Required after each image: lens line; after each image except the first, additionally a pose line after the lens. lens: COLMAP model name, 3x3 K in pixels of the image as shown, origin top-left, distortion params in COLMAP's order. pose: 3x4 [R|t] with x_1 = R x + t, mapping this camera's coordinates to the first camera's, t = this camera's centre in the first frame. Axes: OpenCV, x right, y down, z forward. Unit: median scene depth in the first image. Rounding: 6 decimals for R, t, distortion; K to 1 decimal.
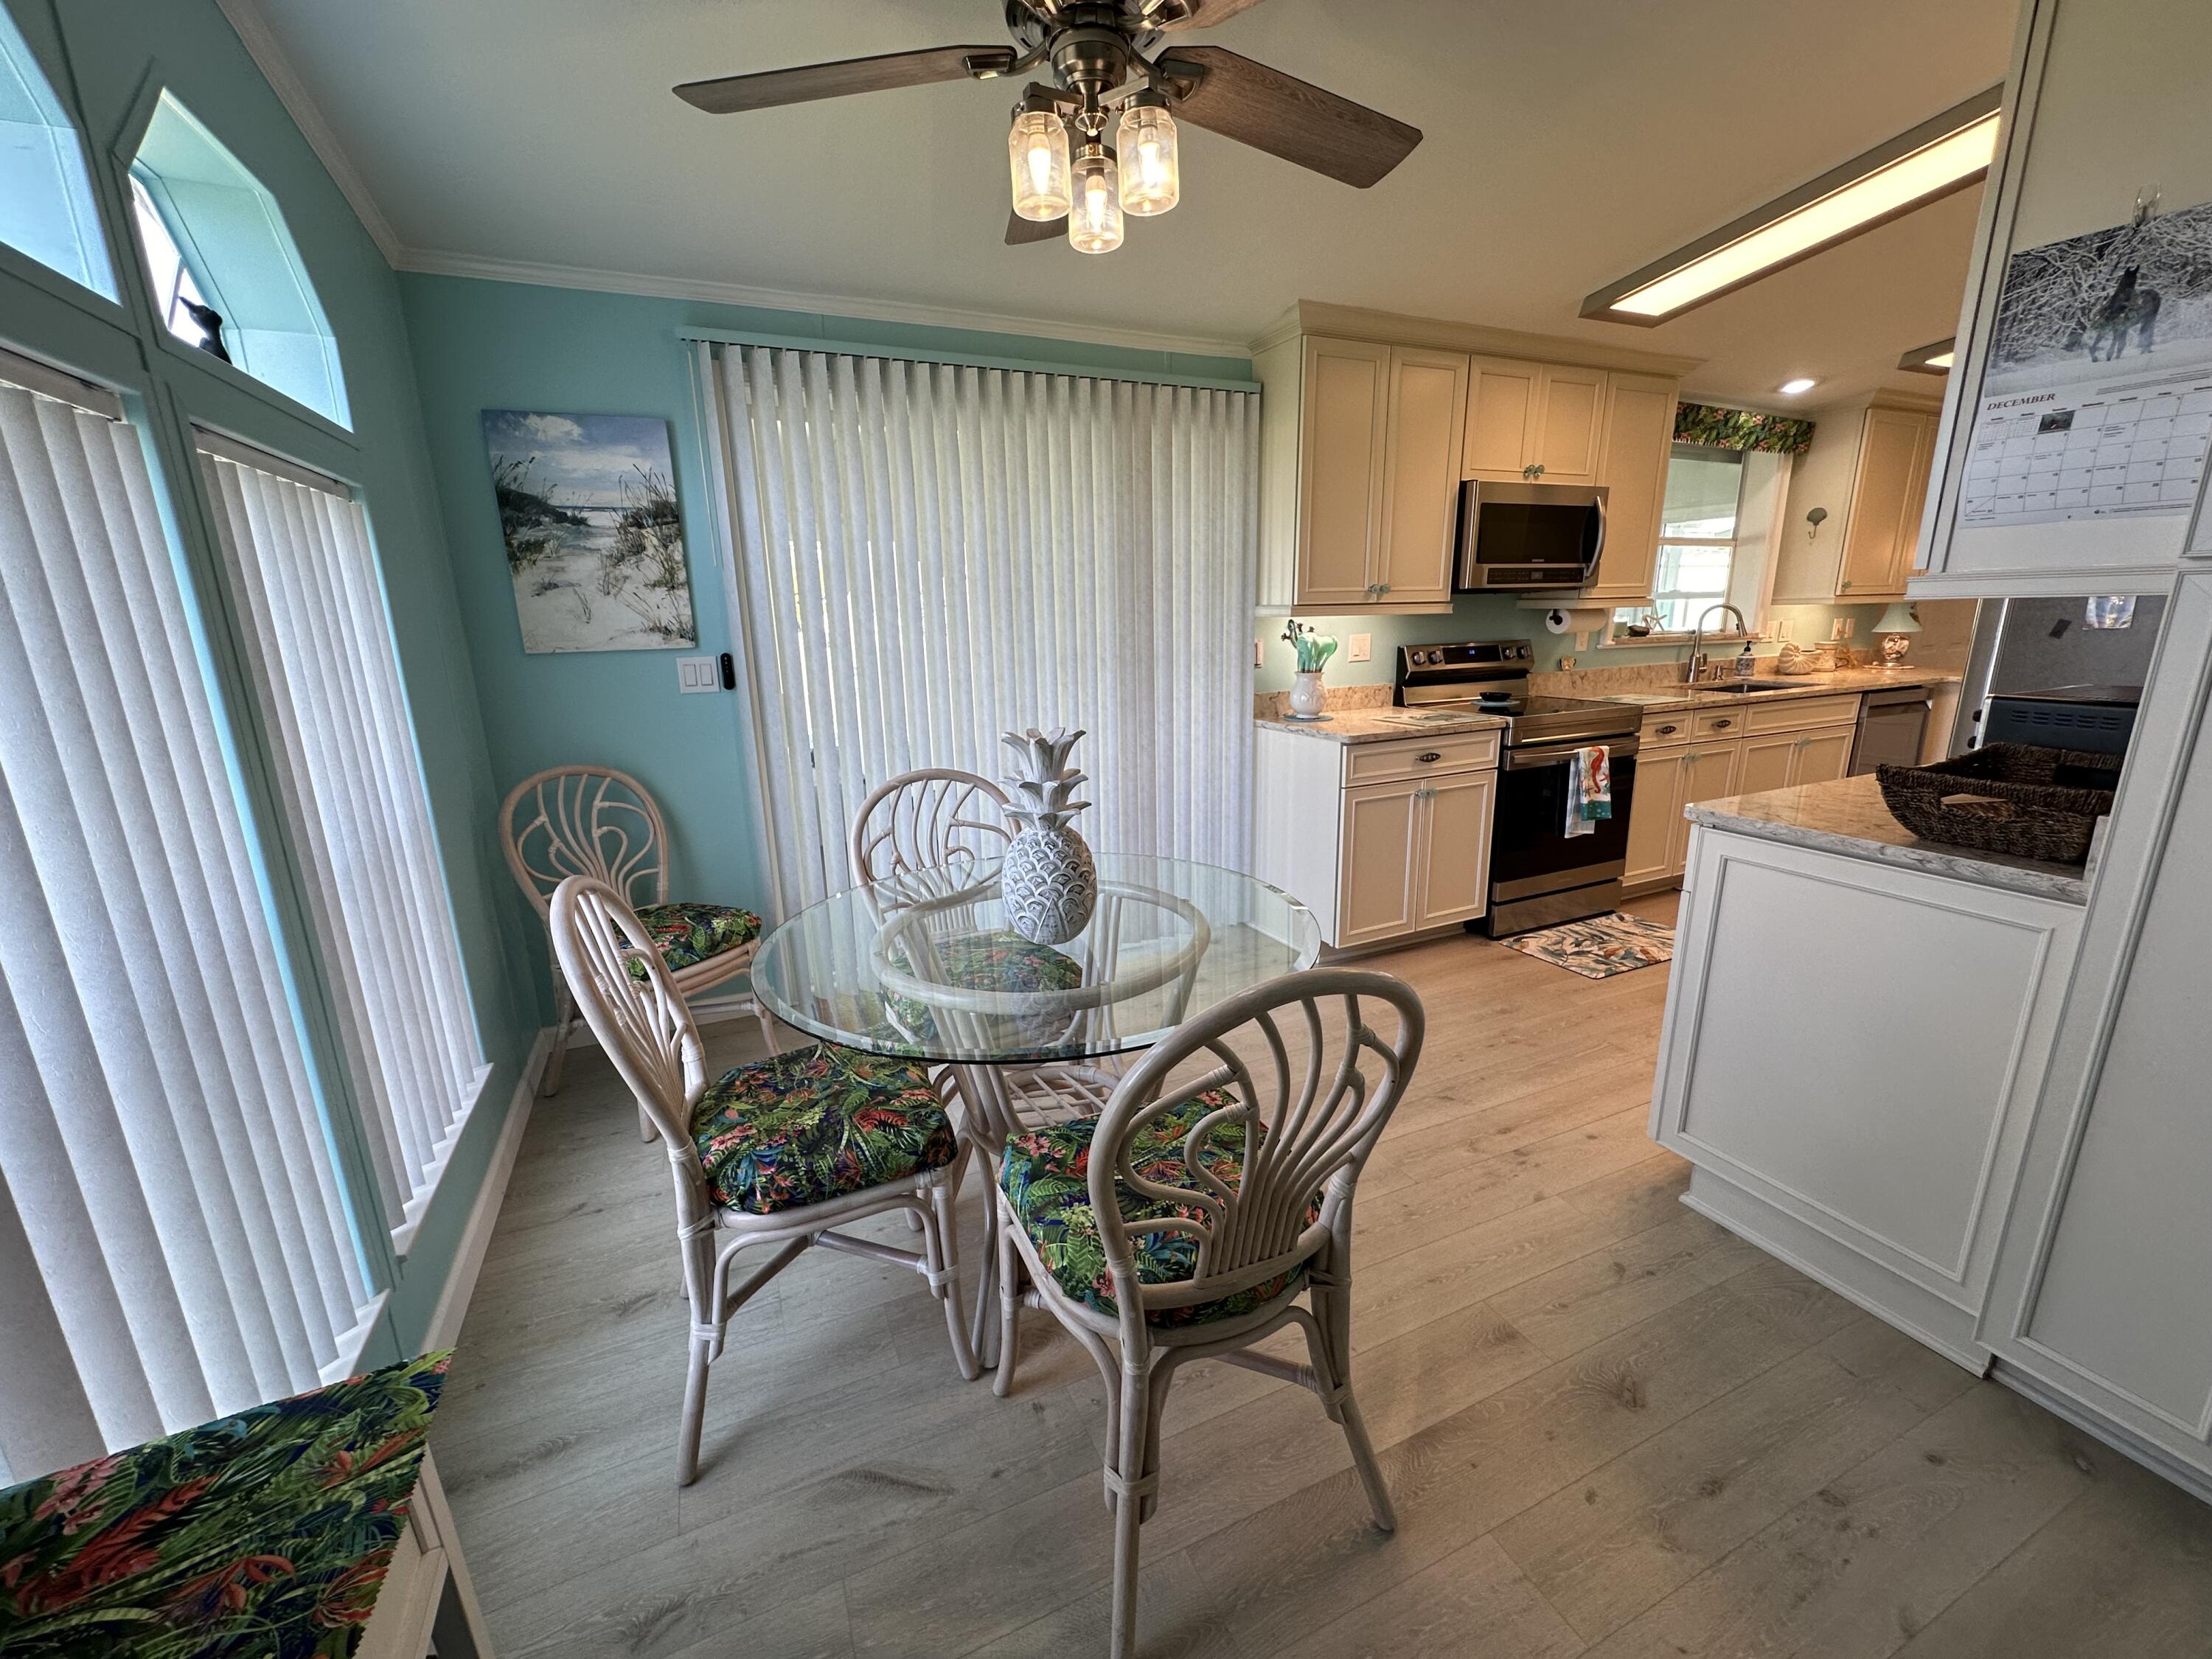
lens RADIAL K [[882.8, 0, 1109.1], [0, 882.8, 825.2], [0, 0, 1]] dist [-0.001317, 0.000125]
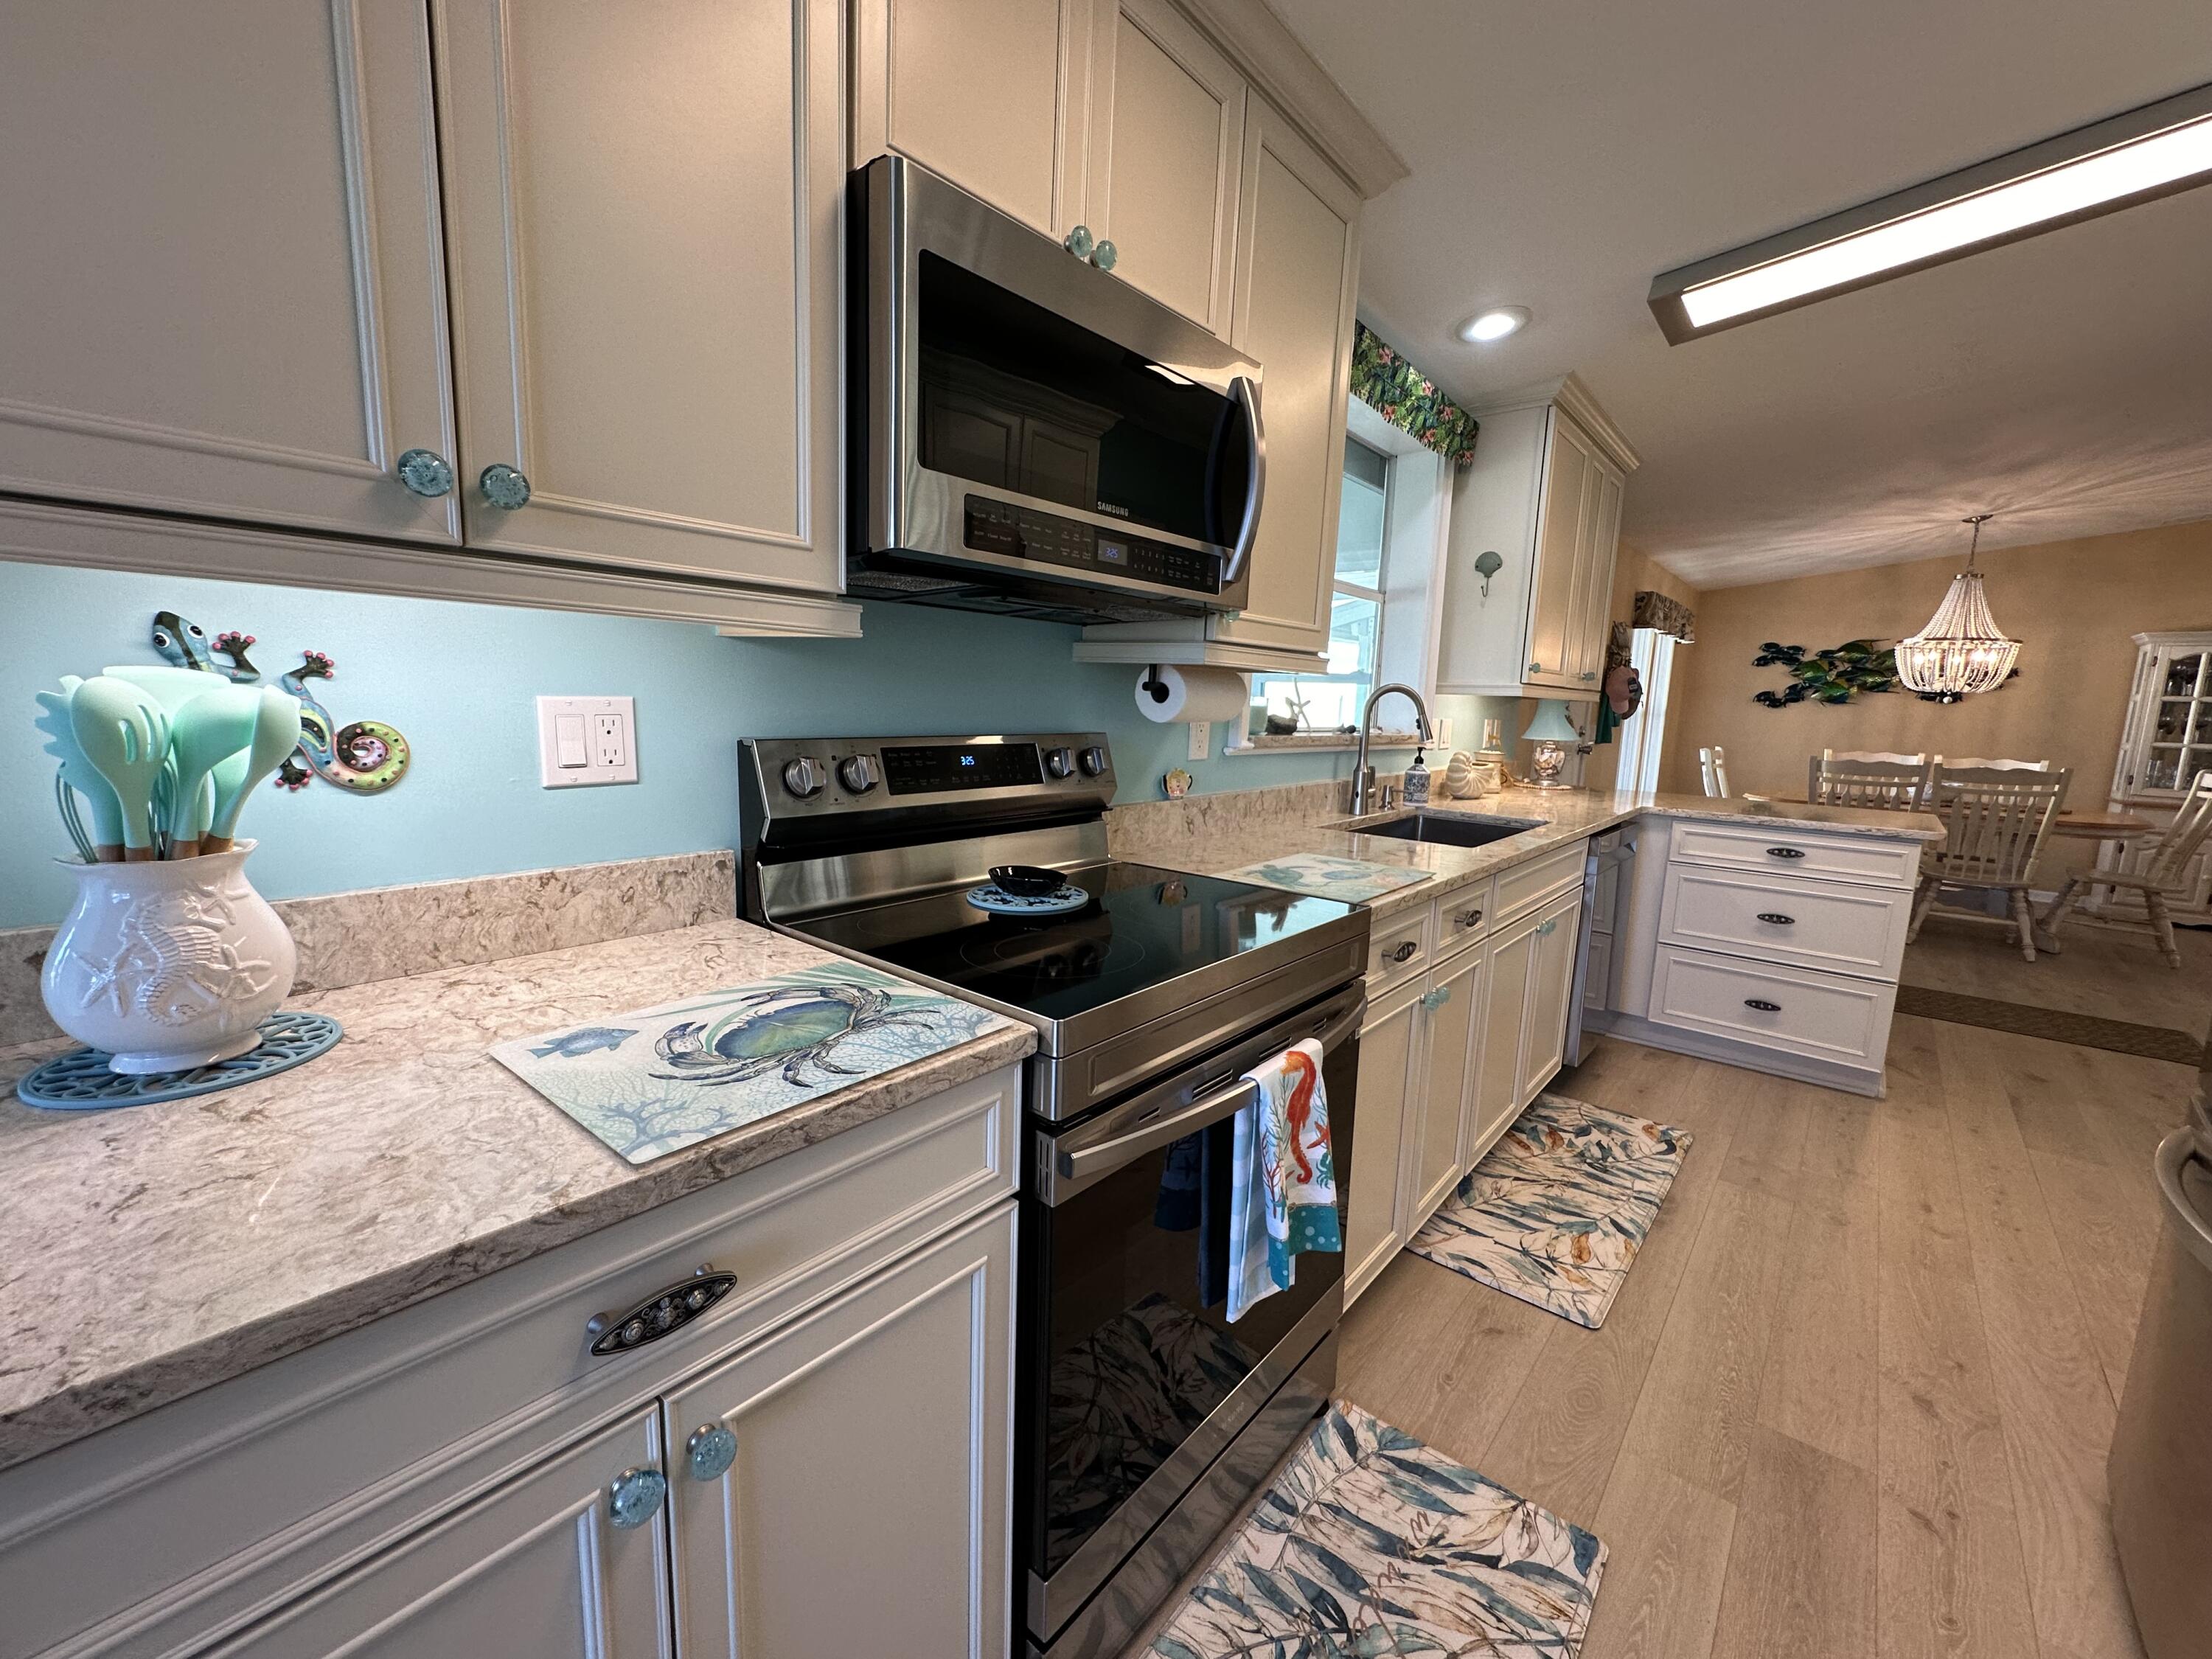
lens RADIAL K [[882.8, 0, 1114.9], [0, 882.8, 829.4], [0, 0, 1]] dist [-0.001317, 0.000125]
pose [[0.901707, -0.012994, 0.432152, 0.319500], [0.051868, 0.995580, -0.078290, -0.140510], [-0.429224, 0.093010, 0.898396, 0.666338]]
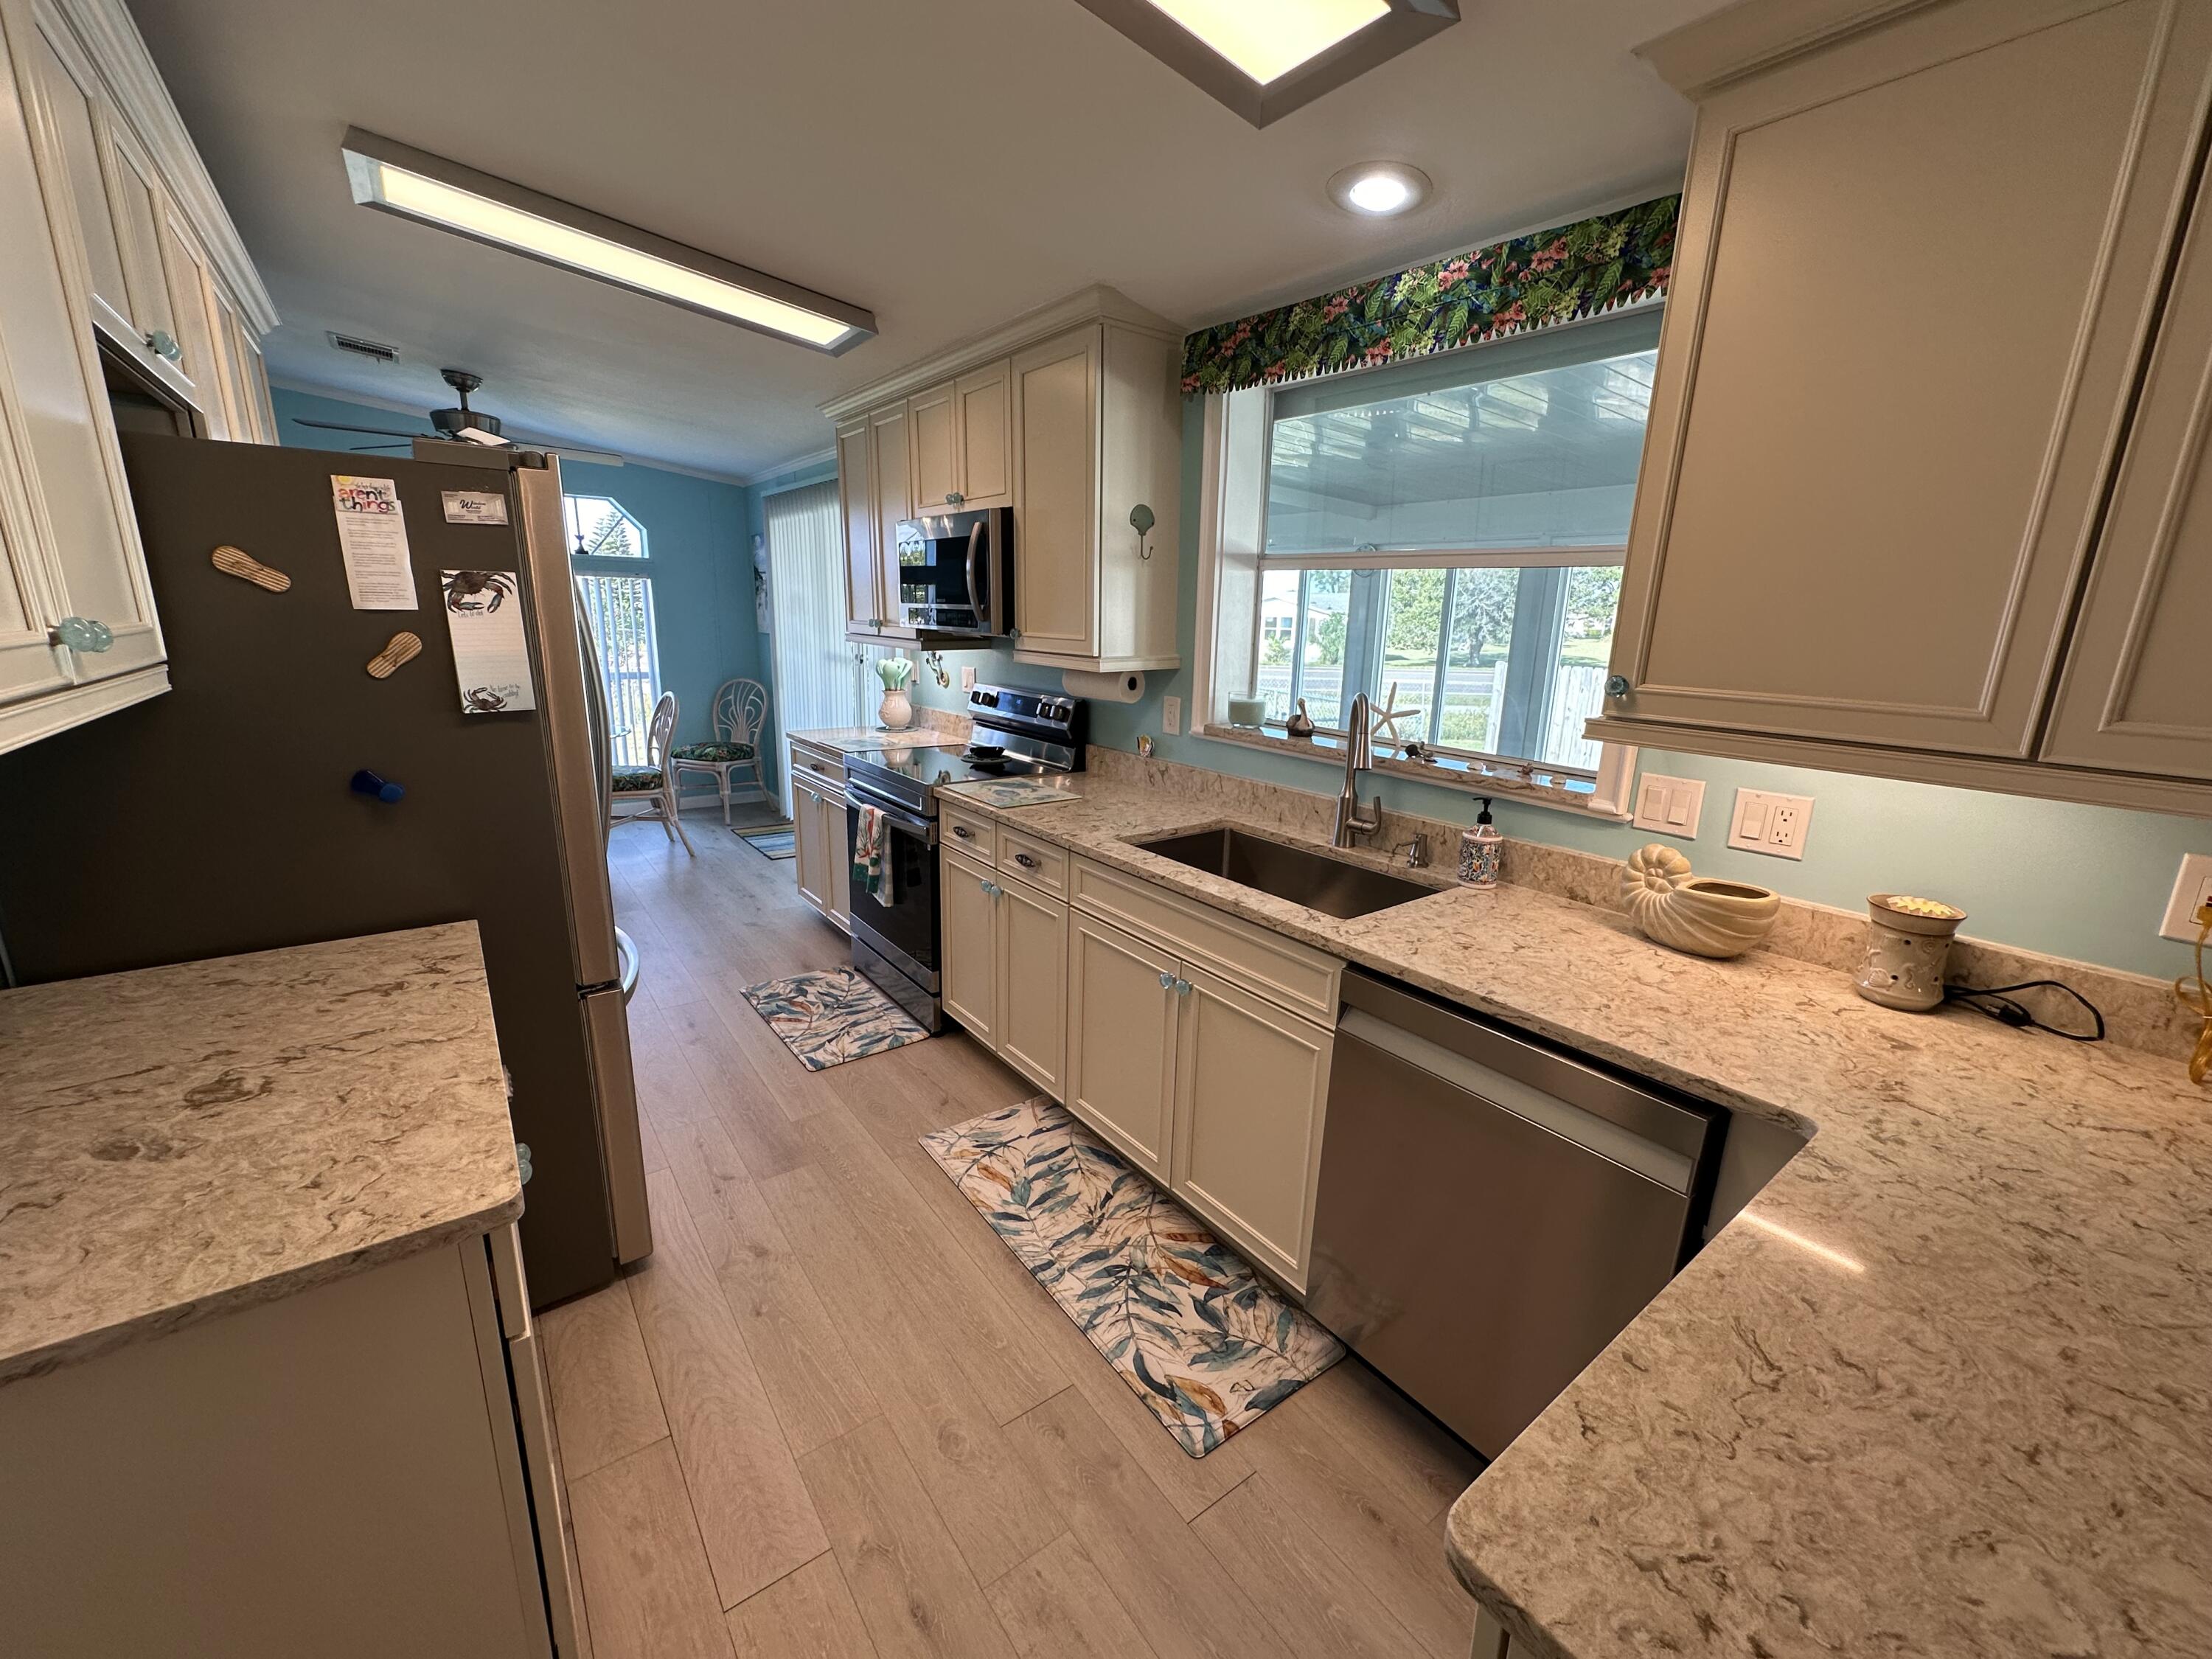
lens RADIAL K [[882.8, 0, 1095.4], [0, 882.8, 825.8], [0, 0, 1]] dist [-0.001317, 0.000125]
pose [[0.220307, 0.262504, -0.939445, 1.354052], [-0.261034, 0.943847, 0.202520, -0.291997], [0.939854, 0.200611, 0.276458, 0.900505]]
